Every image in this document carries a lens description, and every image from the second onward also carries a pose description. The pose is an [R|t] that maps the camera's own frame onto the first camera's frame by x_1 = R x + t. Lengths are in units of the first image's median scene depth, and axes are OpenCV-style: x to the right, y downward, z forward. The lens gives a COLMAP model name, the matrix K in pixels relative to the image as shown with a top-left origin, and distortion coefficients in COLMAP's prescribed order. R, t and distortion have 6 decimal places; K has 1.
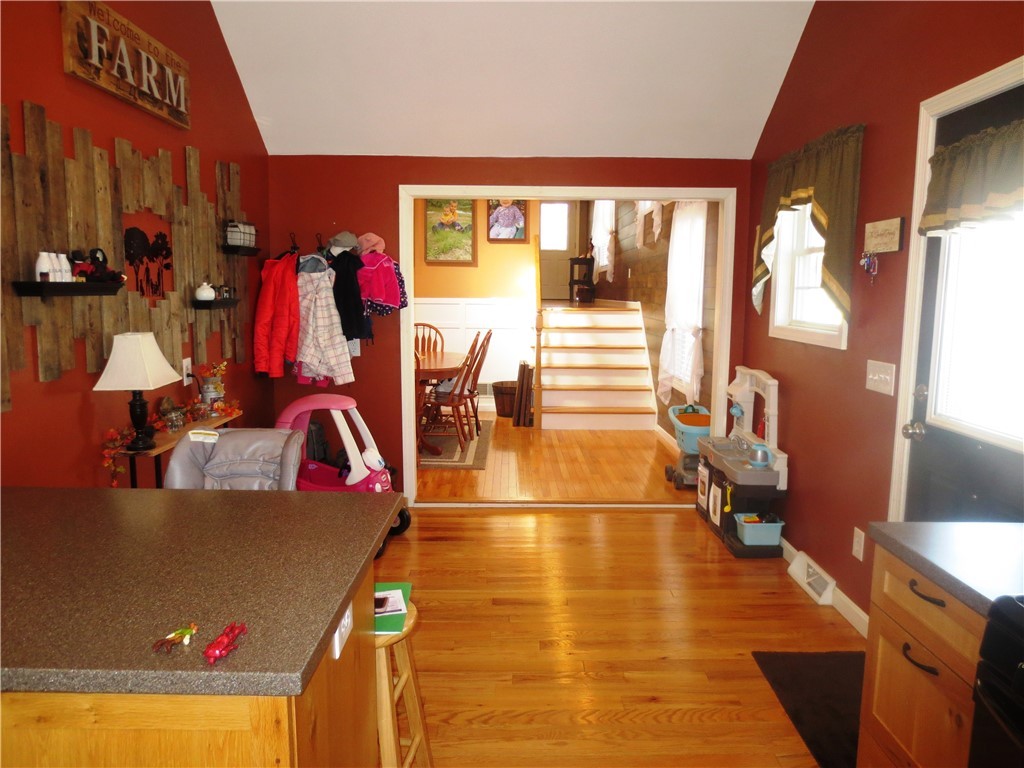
lens RADIAL K [[718.9, 0, 512.0], [0, 718.9, 384.0], [0, 0, 1]] dist [-0.036706, 0.009653]
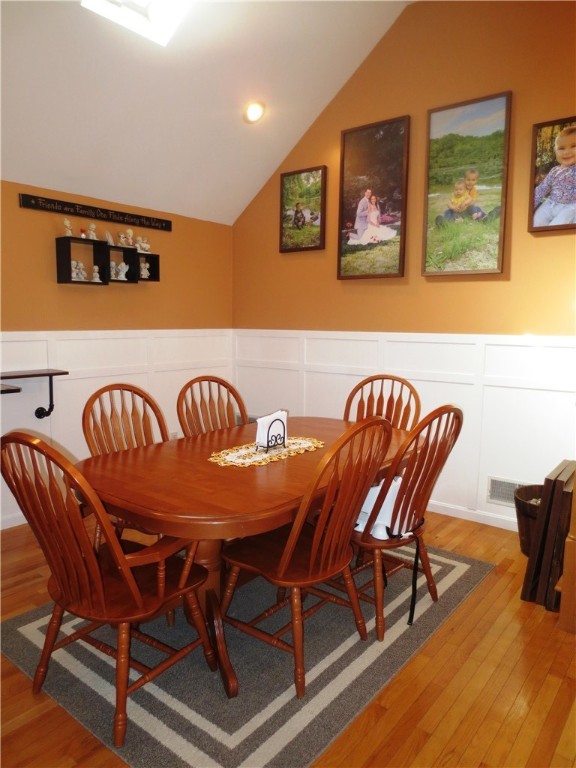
lens RADIAL K [[539.2, 0, 288.0], [0, 539.2, 384.0], [0, 0, 1]] dist [-0.036706, 0.009653]
pose [[0.783168, 0.069820, -0.617877, 0.083747], [-0.083808, 0.996462, 0.006371, -0.069639], [0.616136, 0.046793, 0.786249, 0.567137]]
